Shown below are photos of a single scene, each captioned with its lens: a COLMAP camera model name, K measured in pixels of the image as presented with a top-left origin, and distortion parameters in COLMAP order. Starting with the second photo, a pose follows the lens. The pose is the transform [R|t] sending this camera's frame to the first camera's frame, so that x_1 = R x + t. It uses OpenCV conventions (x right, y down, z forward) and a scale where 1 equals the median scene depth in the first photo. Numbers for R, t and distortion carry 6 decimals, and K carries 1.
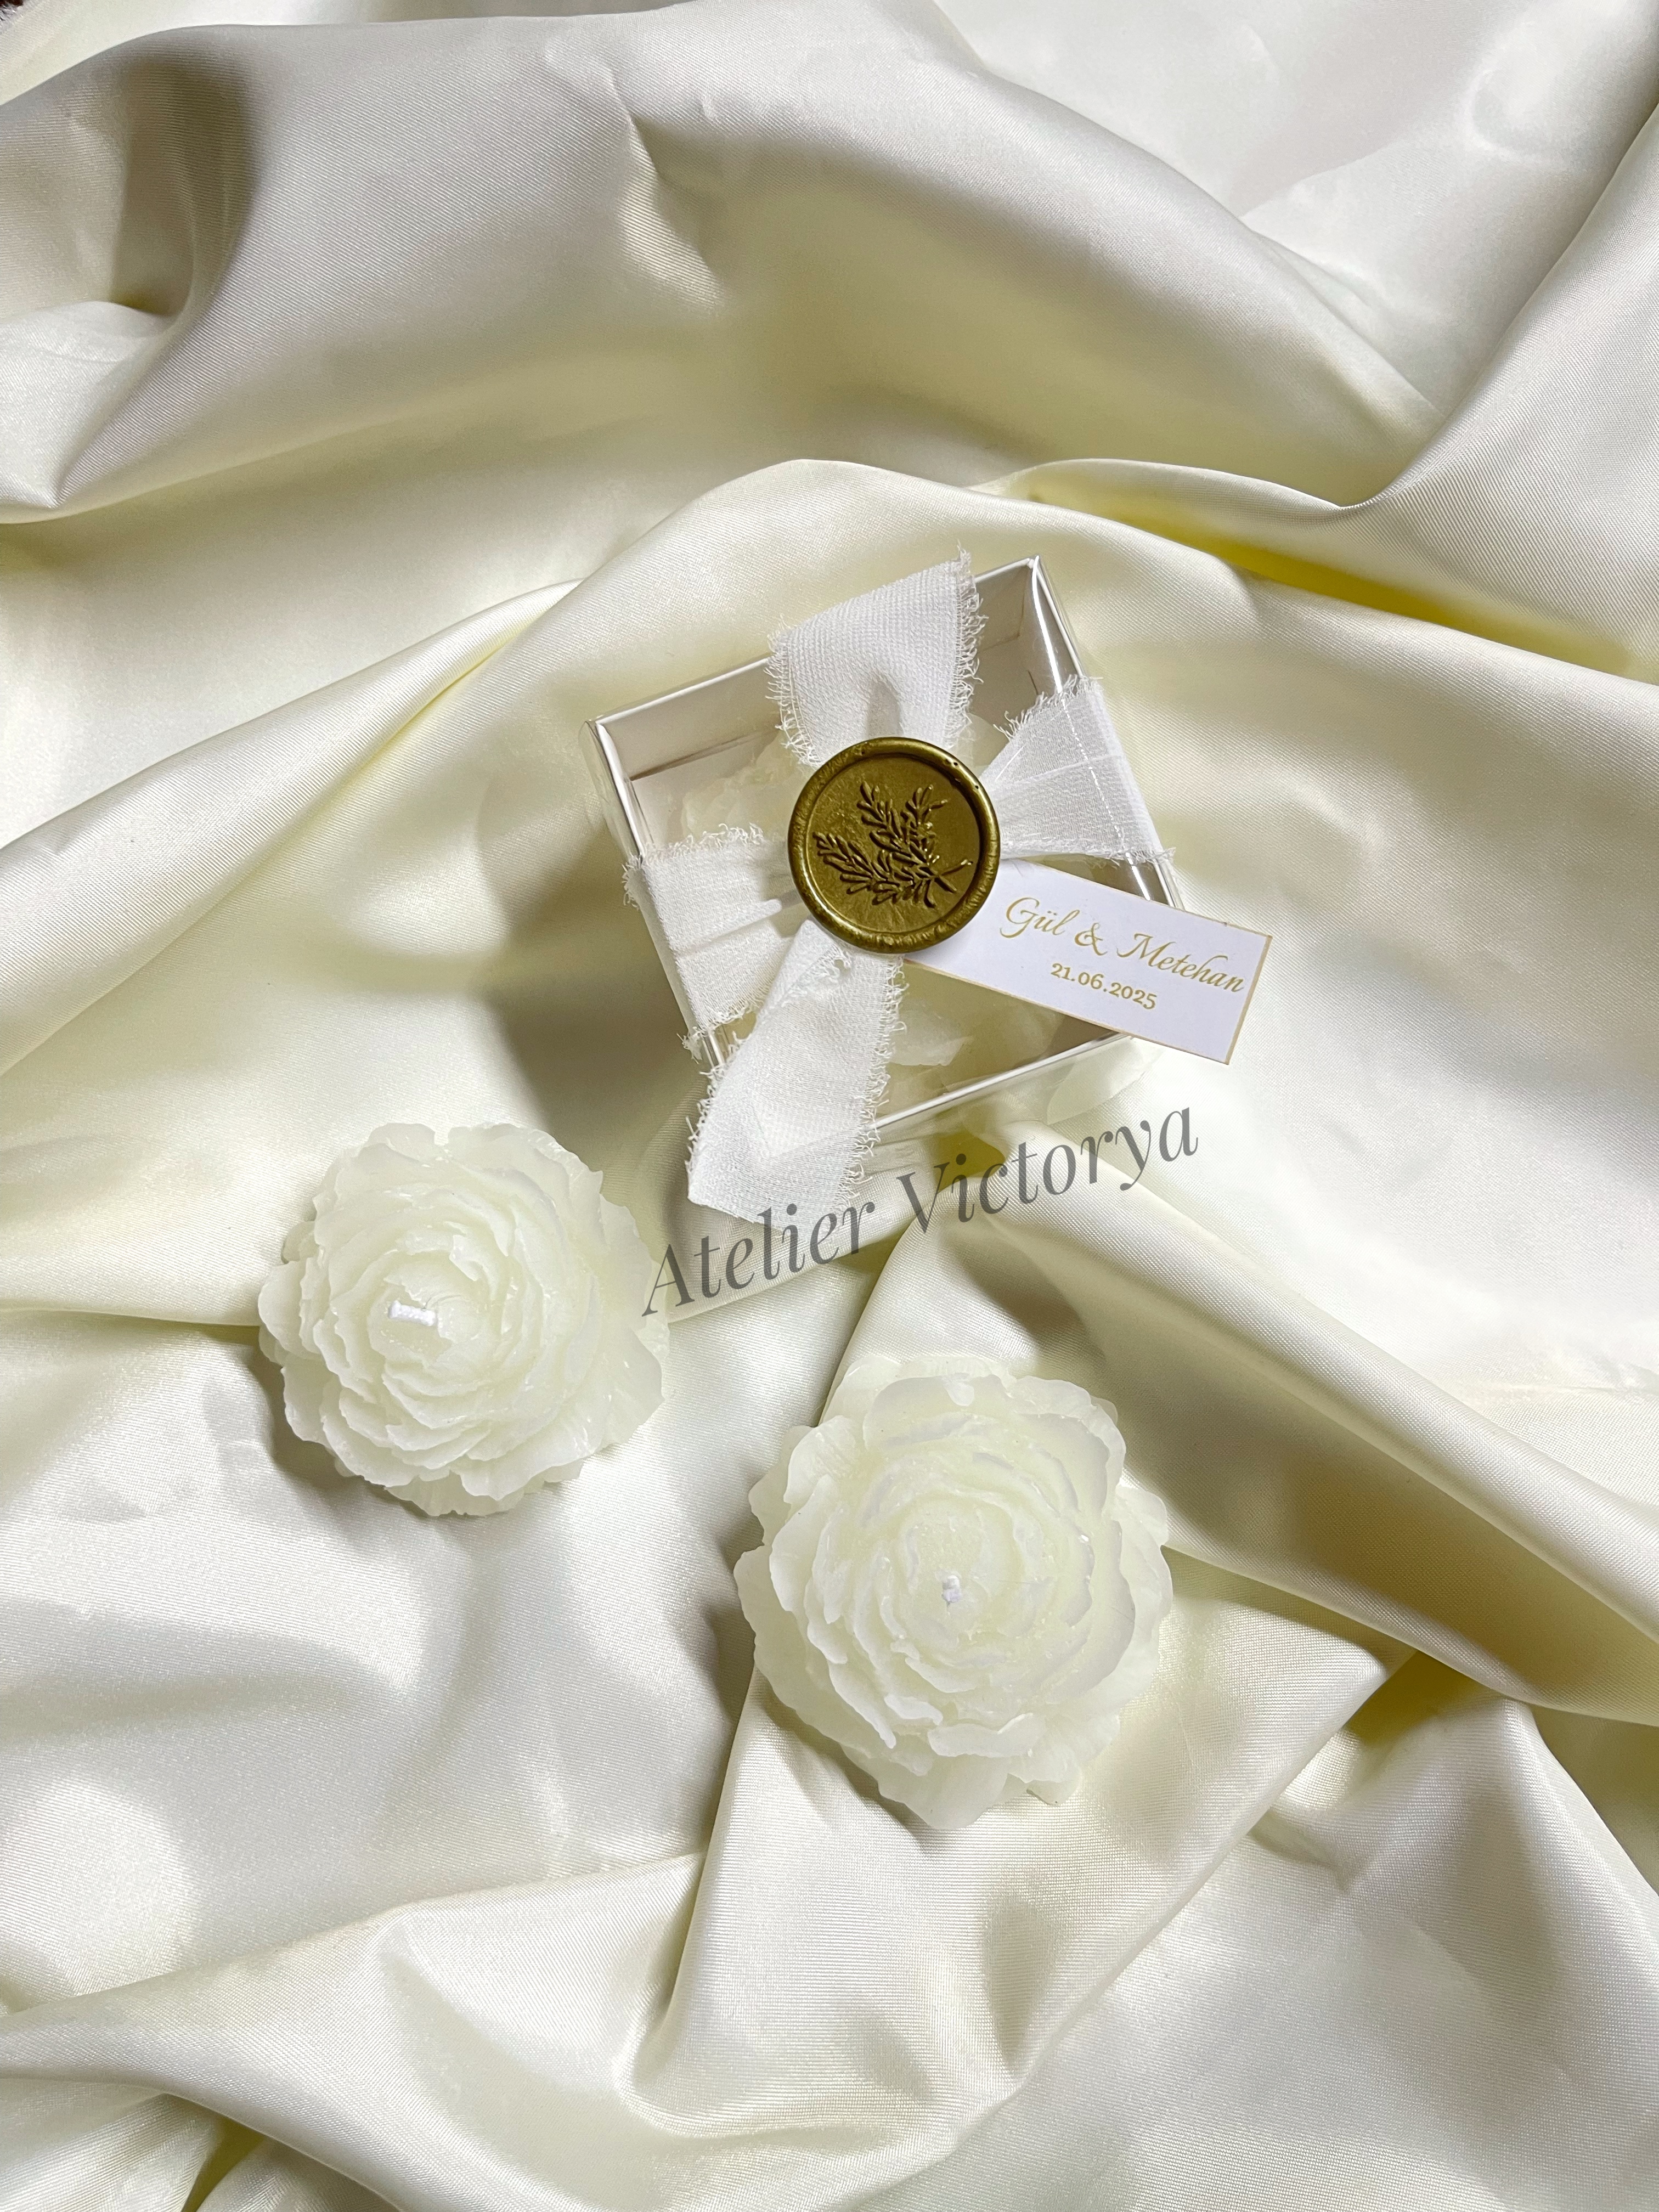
lens RADIAL K [[1694.0, 0, 829.5], [0, 1694.0, 1106.0], [0, 0, 1]] dist [0.005924, -0.000349]
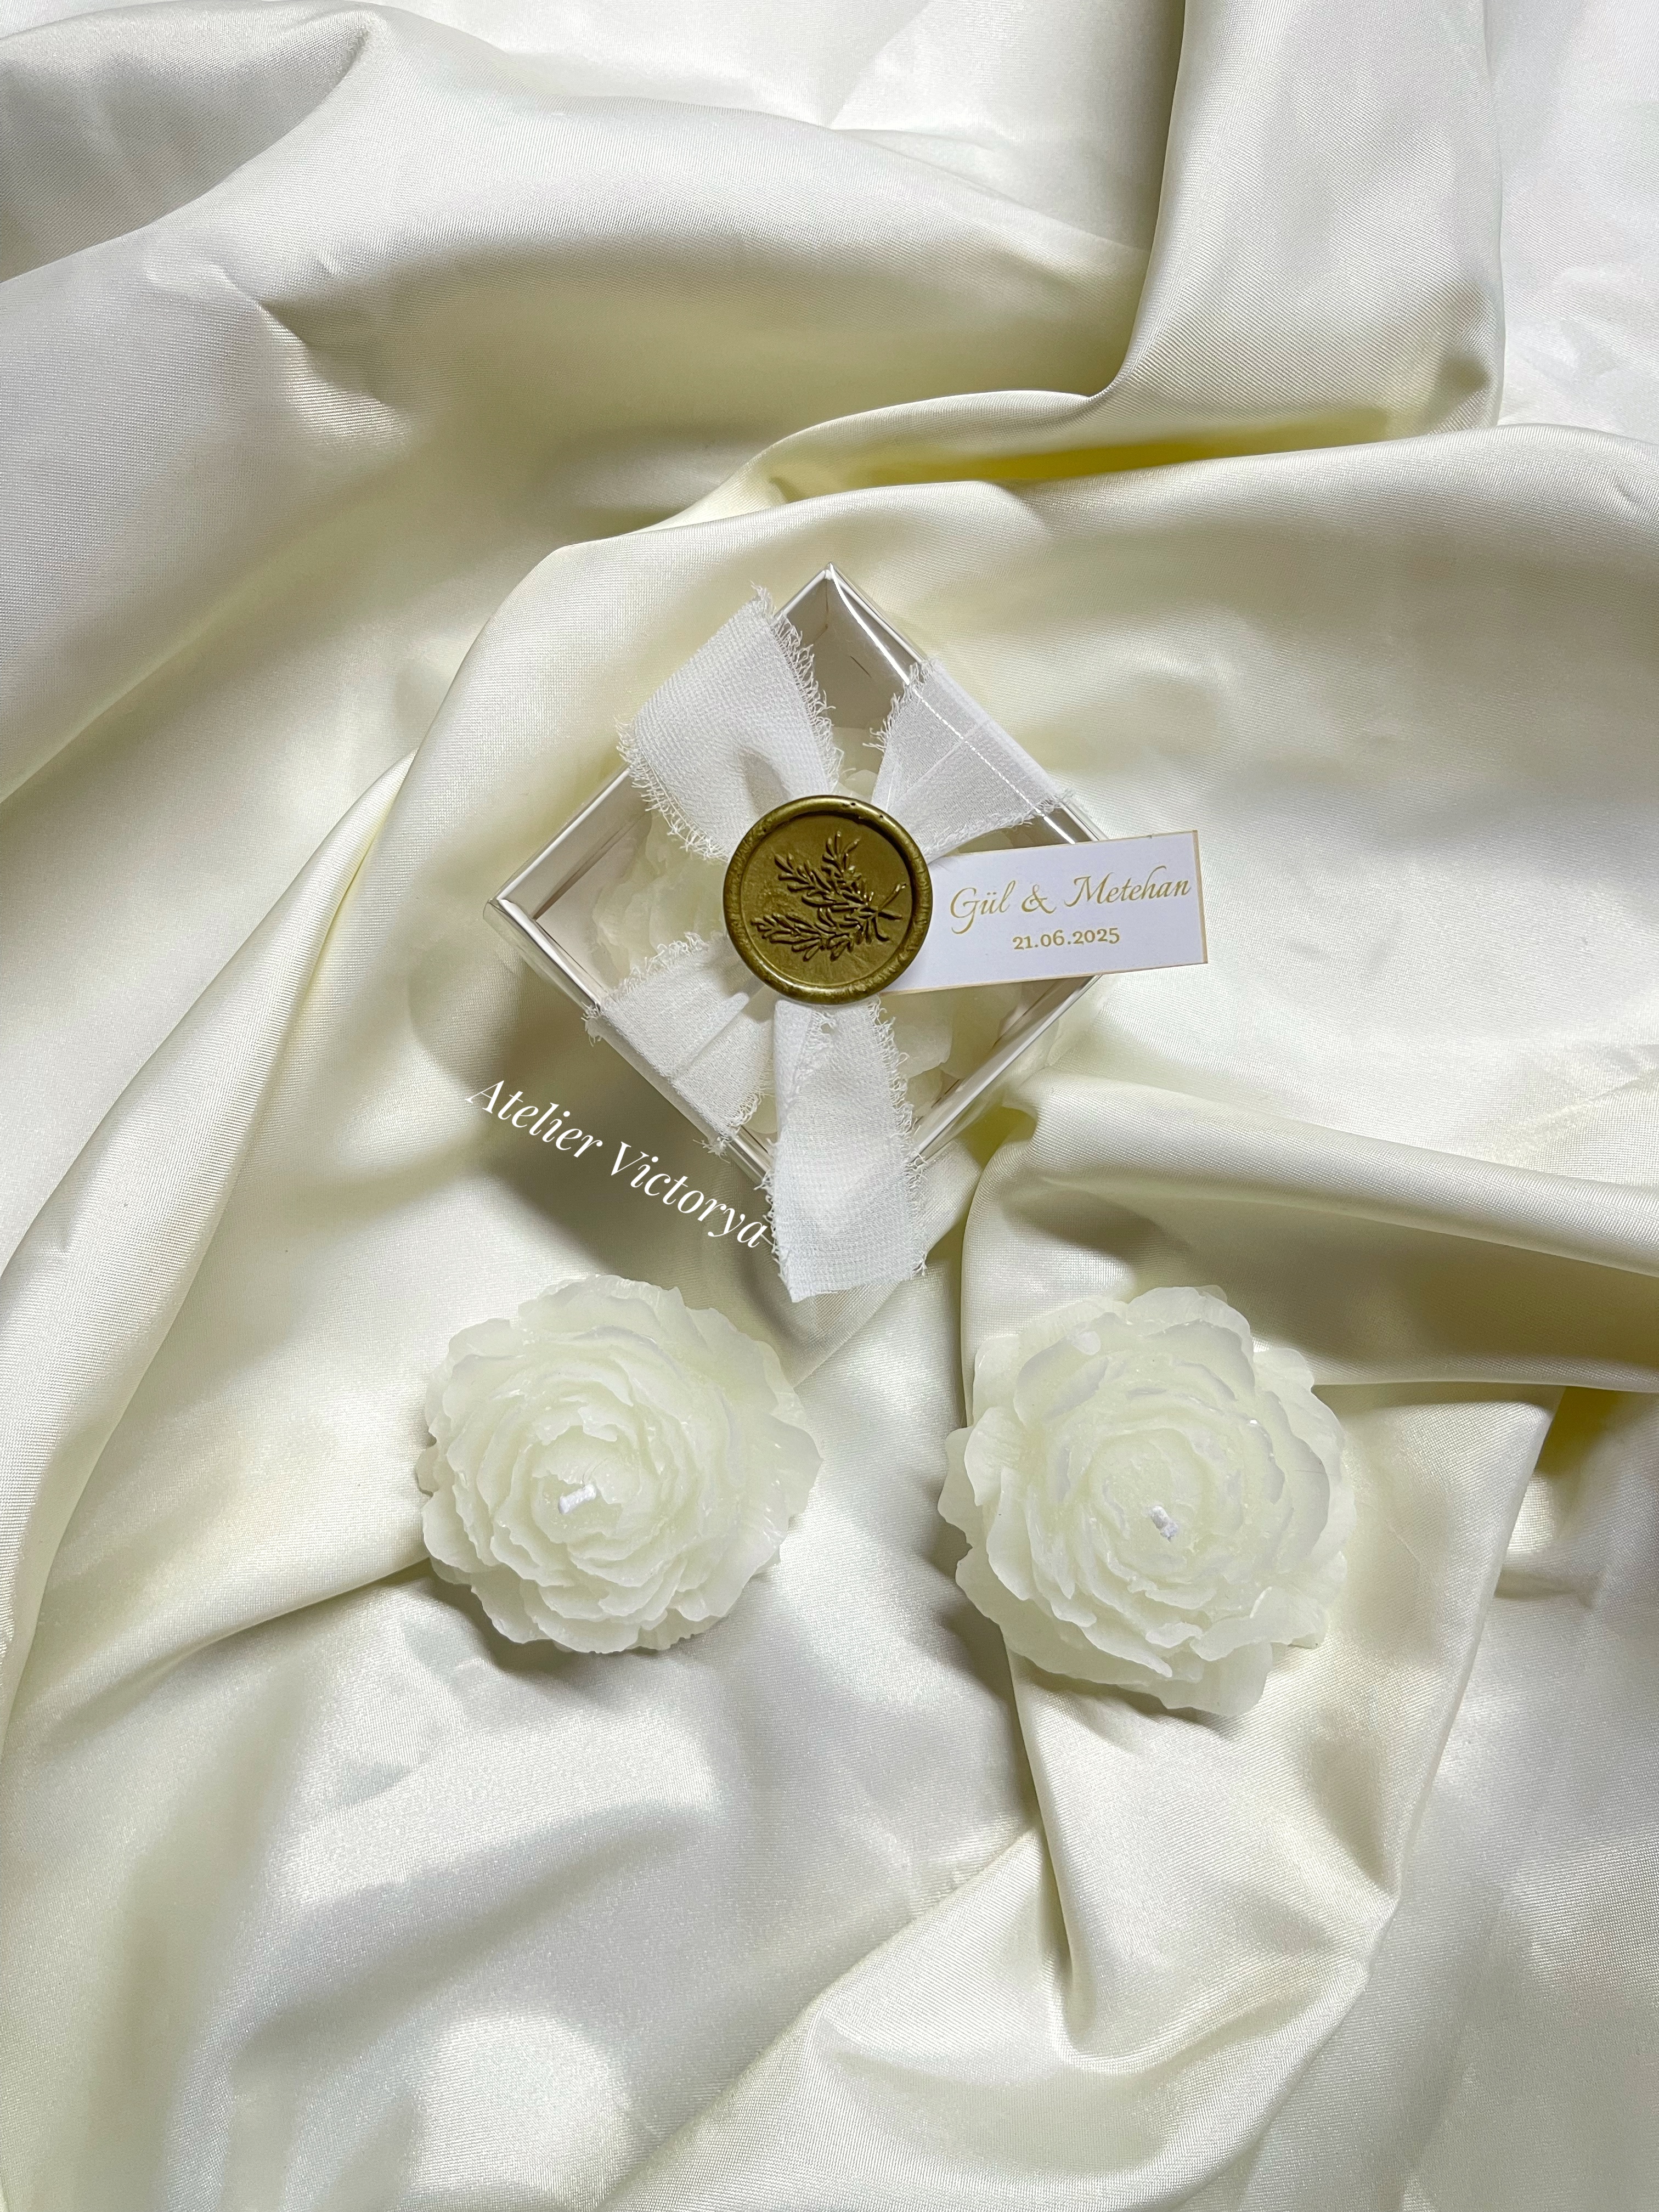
lens RADIAL K [[1694.0, 0, 829.5], [0, 1694.0, 1106.0], [0, 0, 1]] dist [0.005924, -0.000349]
pose [[0.909213, -0.414076, 0.043287, -0.055576], [0.408116, 0.906993, 0.103943, -0.145626], [-0.082301, -0.076840, 0.993641, -0.018216]]
